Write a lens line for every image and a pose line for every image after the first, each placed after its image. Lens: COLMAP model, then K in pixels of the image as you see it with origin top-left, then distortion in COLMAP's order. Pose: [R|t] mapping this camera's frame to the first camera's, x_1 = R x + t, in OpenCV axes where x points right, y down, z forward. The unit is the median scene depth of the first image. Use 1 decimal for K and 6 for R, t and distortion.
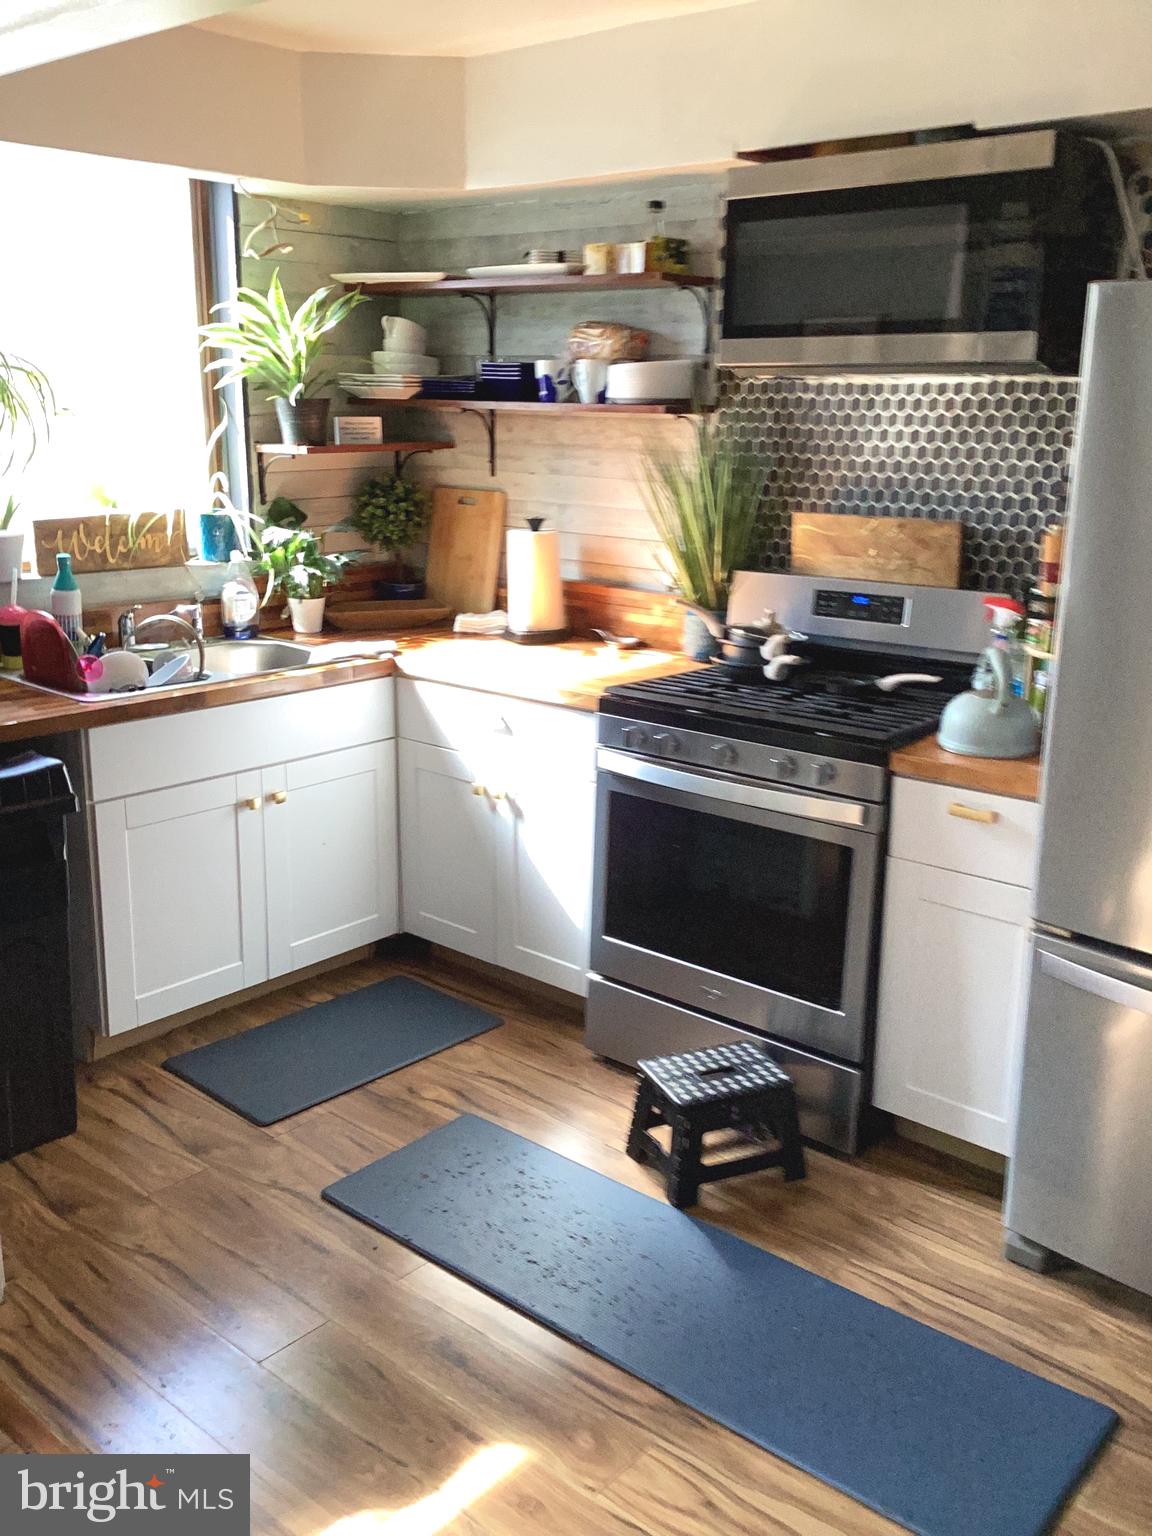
lens RADIAL K [[1382.2, 0, 576.2], [0, 1382.2, 767.0], [0, 0, 1]] dist [0.054855, -0.045305]
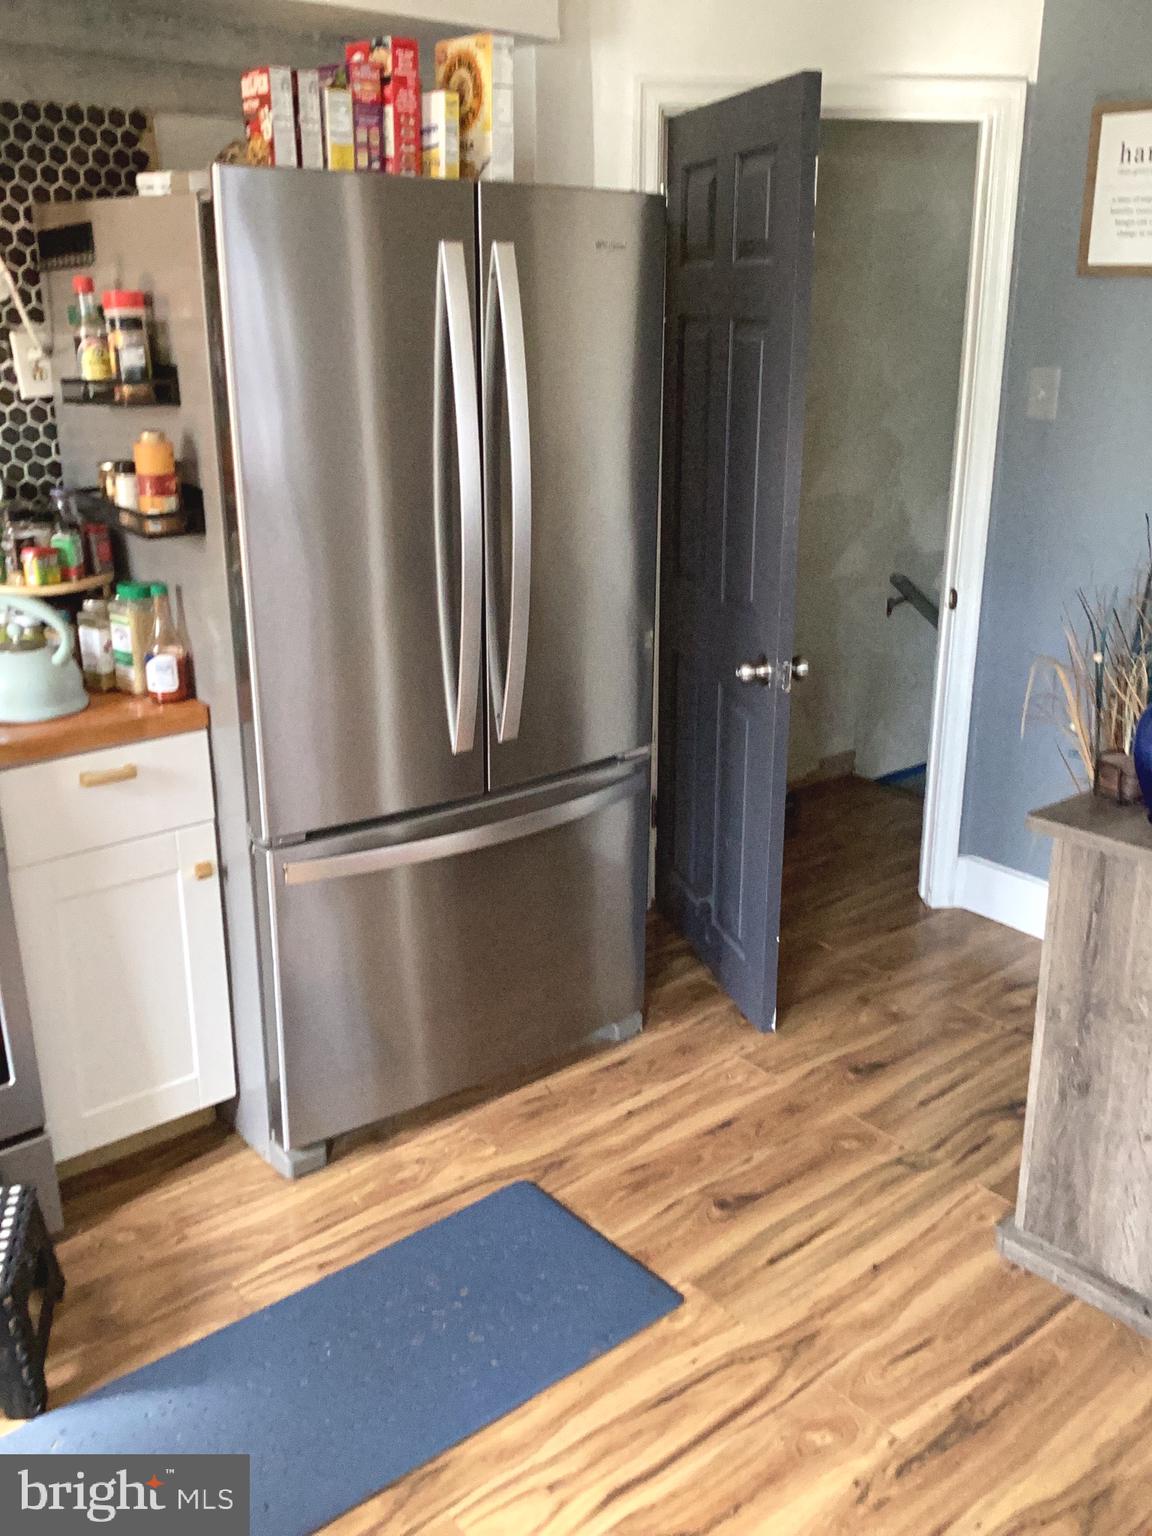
lens RADIAL K [[1382.2, 0, 574.4], [0, 1382.2, 765.7], [0, 0, 1]] dist [0.054855, -0.045305]
pose [[0.182362, -0.320441, 0.929549, -0.521403], [0.259747, 0.927517, 0.268782, -0.146587], [-0.948302, 0.192432, 0.252377, 0.544740]]
